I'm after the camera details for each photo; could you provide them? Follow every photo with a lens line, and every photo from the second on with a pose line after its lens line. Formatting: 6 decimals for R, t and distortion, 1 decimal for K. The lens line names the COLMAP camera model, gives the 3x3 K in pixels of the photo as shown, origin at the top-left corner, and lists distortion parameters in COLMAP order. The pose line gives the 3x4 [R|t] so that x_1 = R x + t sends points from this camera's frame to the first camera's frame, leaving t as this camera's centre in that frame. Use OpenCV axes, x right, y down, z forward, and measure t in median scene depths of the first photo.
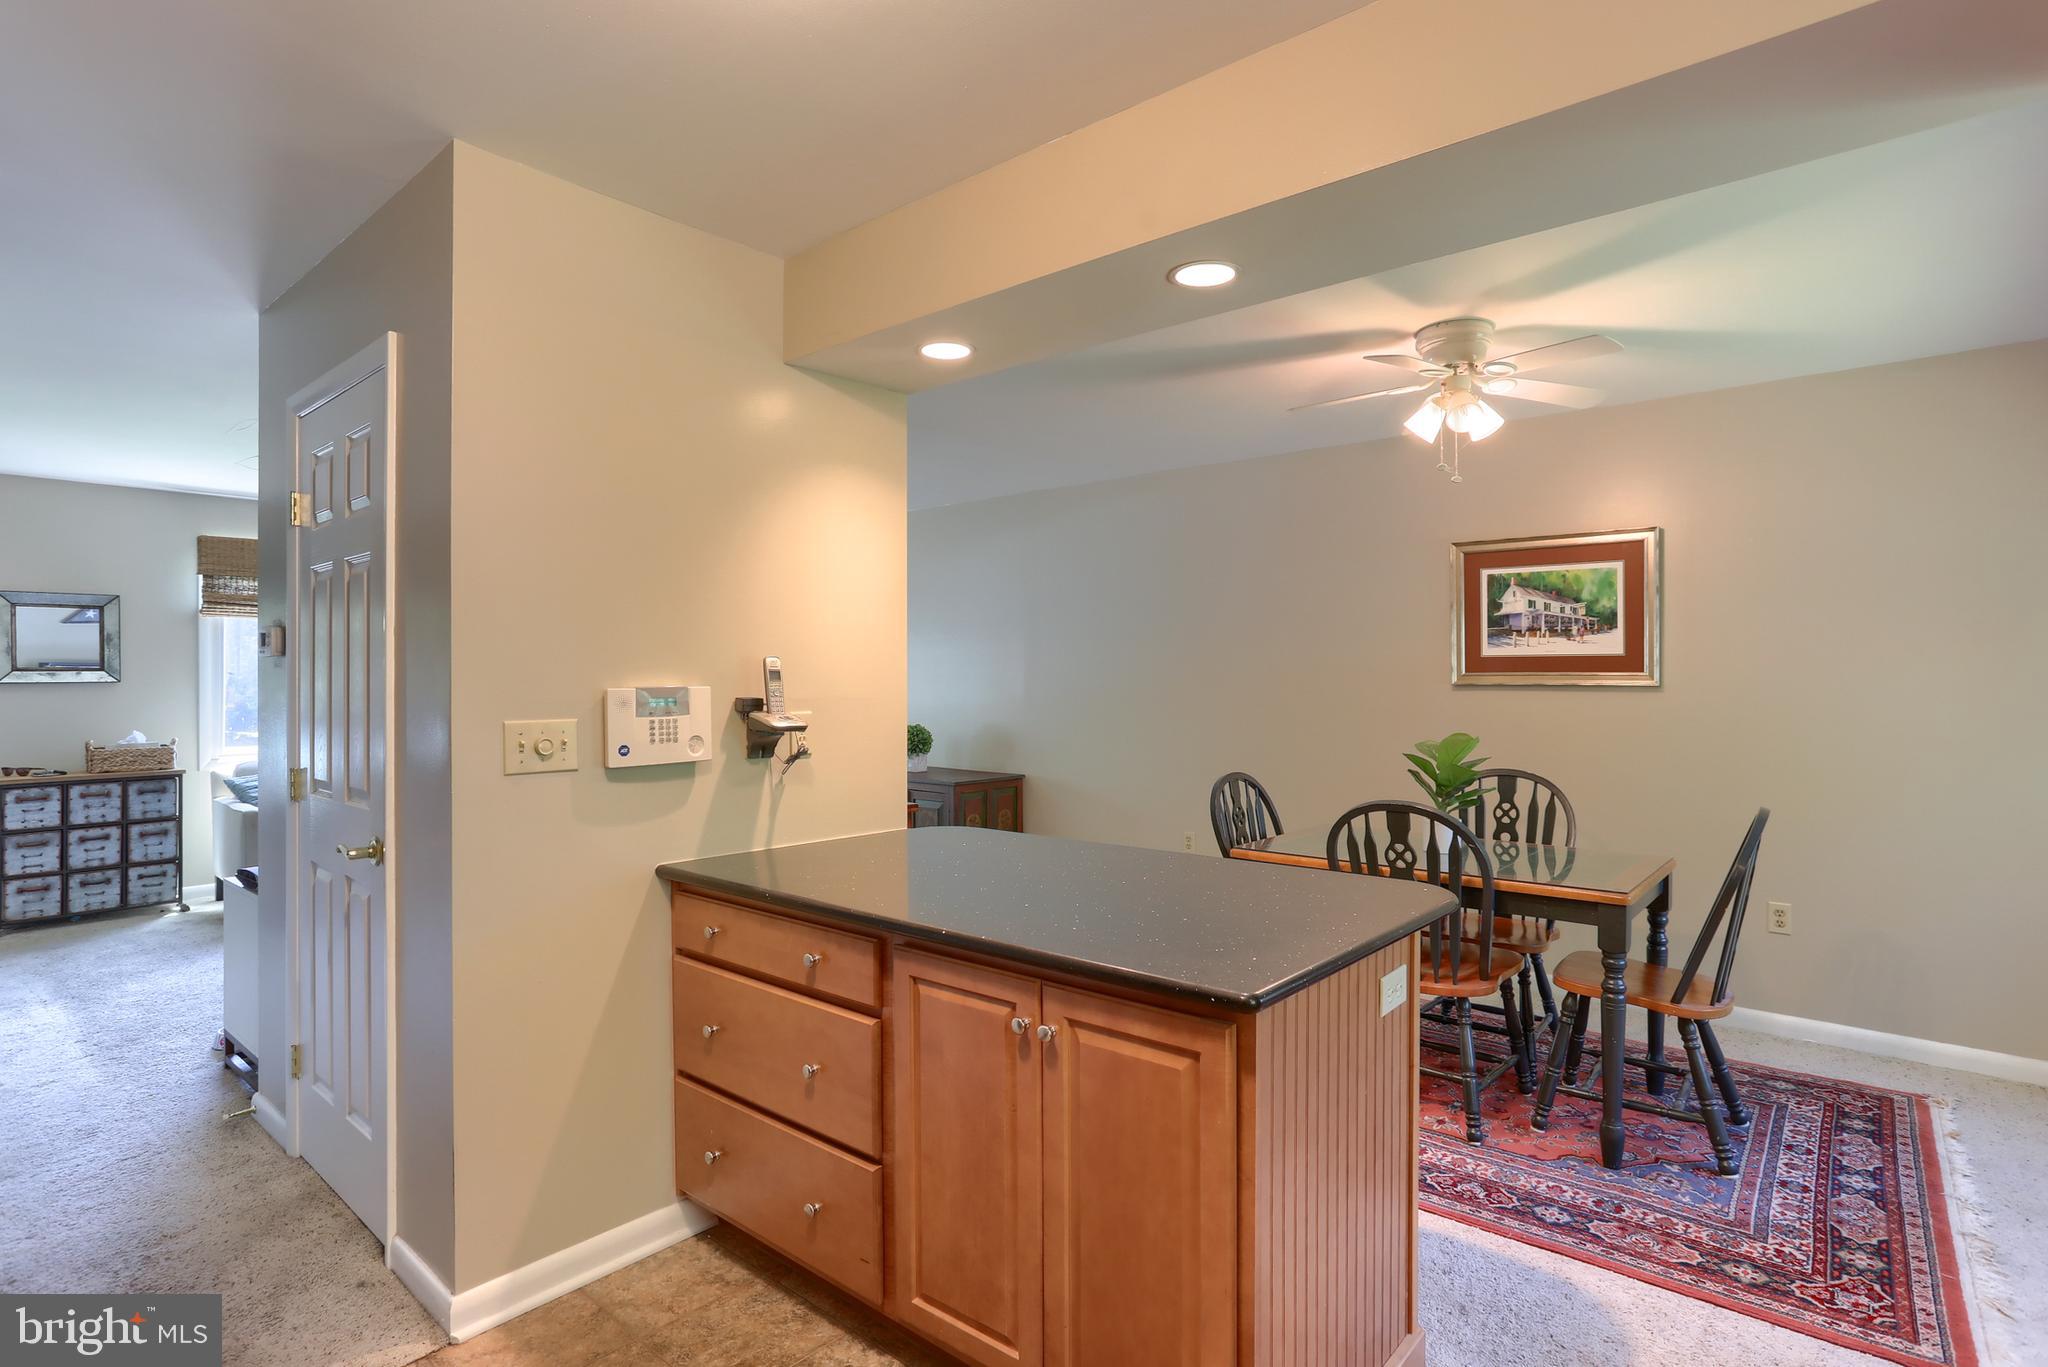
lens RADIAL K [[1045.9, 0, 1015.1], [0, 1045.9, 675.7], [0, 0, 1]] dist [-0.051414, 0.036889]
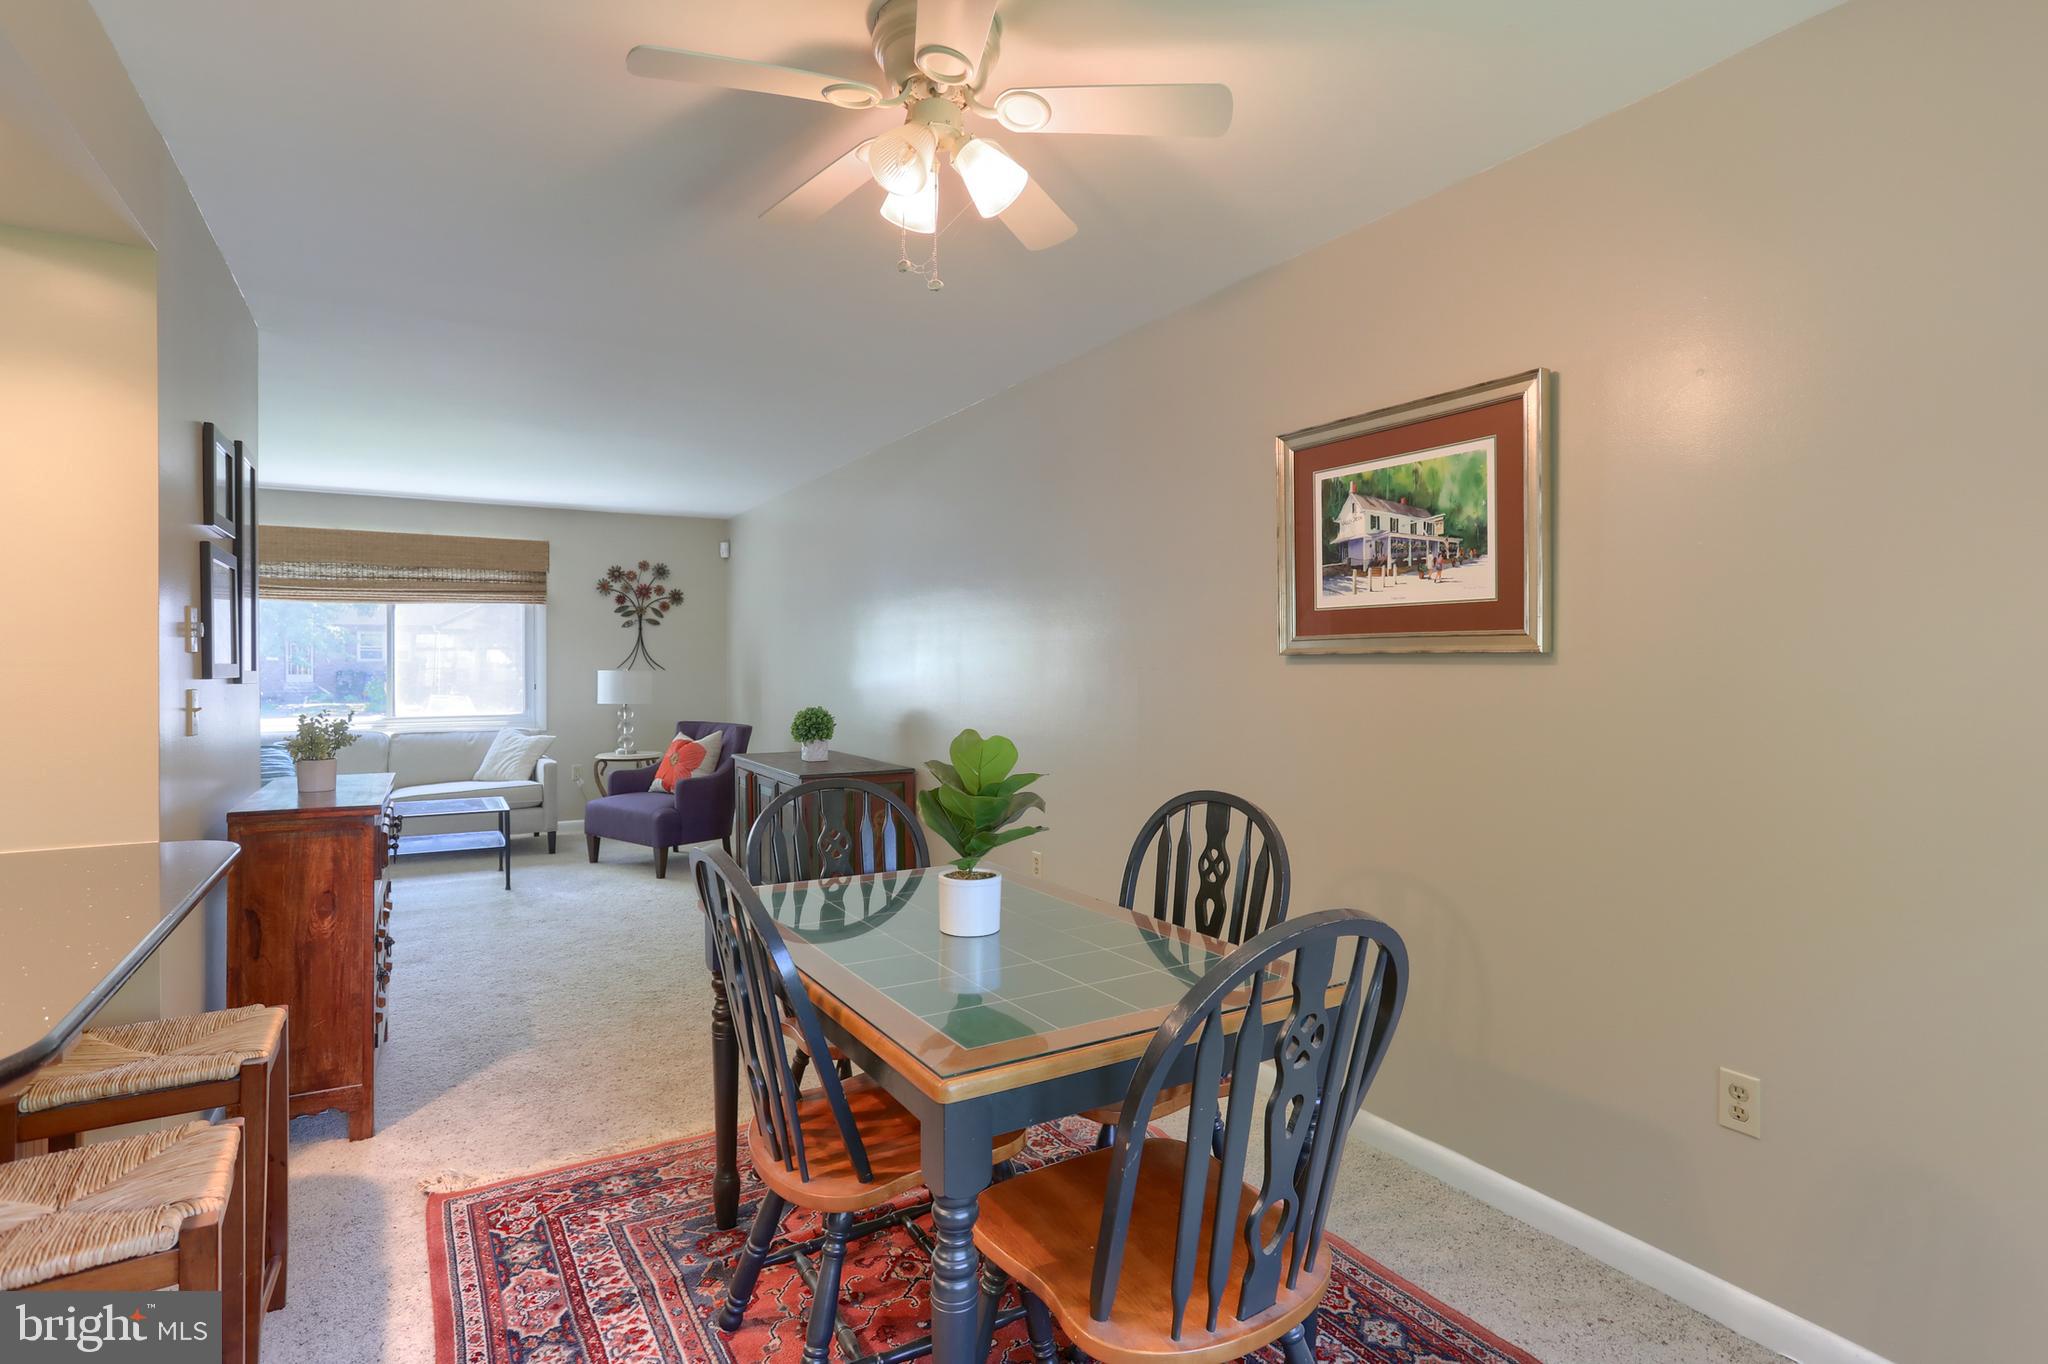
lens RADIAL K [[1019.9, 0, 1020.5], [0, 1019.9, 672.9], [0, 0, 1]] dist [-0.058403, 0.036997]
pose [[0.950285, 0.003683, -0.311360, 0.396092], [-0.000035, 0.999931, 0.011719, 0.010675], [0.311382, -0.011126, 0.950220, 0.295824]]
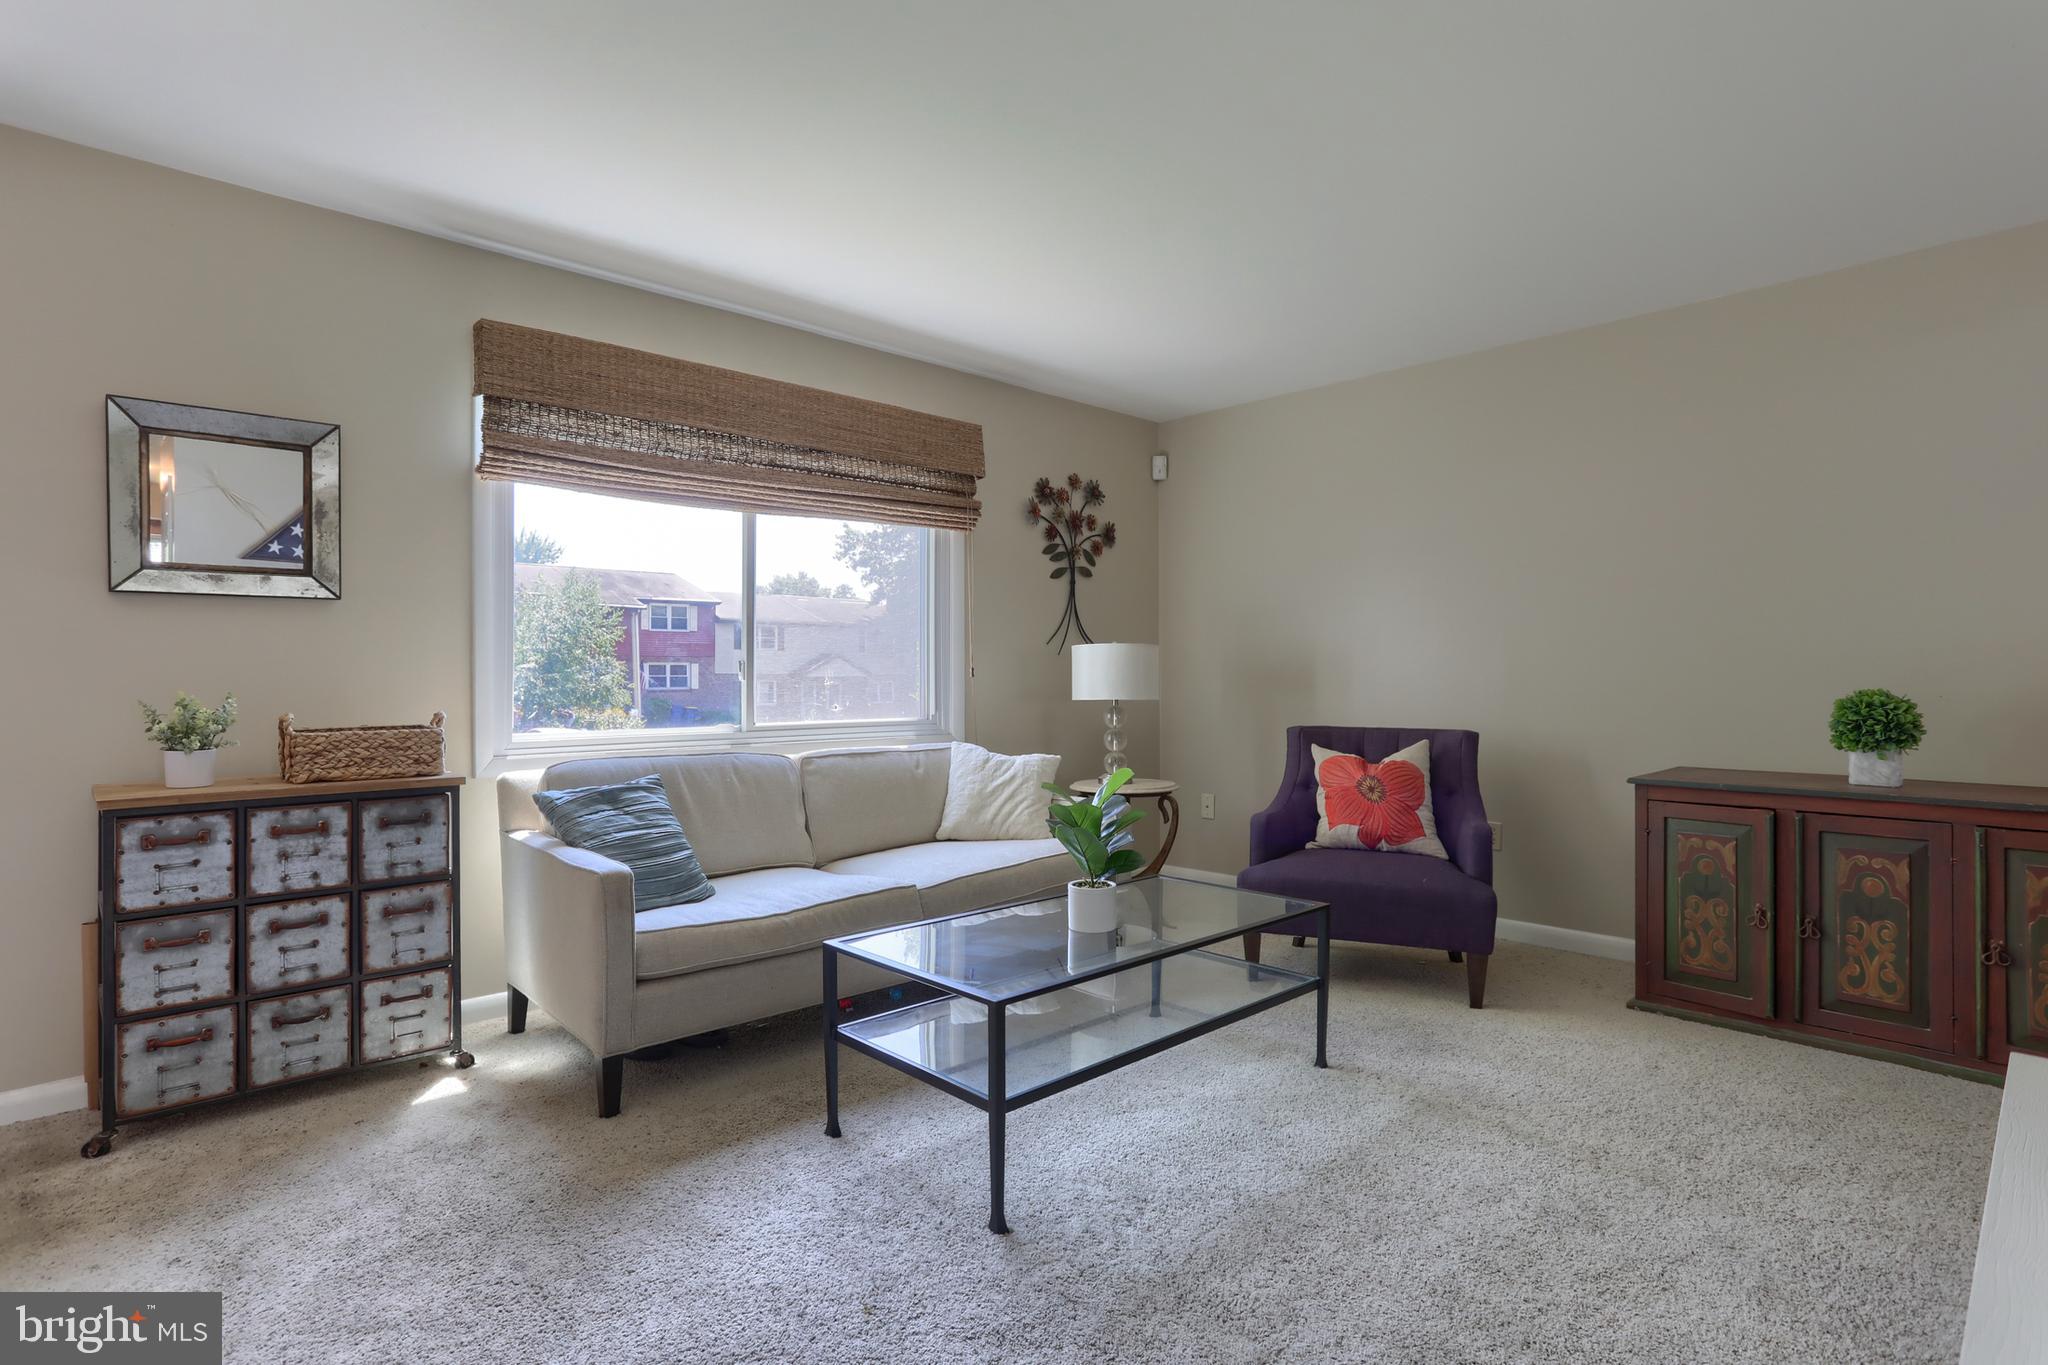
lens RADIAL K [[1019.9, 0, 1020.5], [0, 1019.9, 673.4], [0, 0, 1]] dist [-0.058403, 0.036997]
pose [[0.996328, -0.001366, -0.085612, -0.545999], [0.001339, 0.999999, -0.000376, 0.046914], [0.085612, 0.000260, 0.996329, 0.593694]]
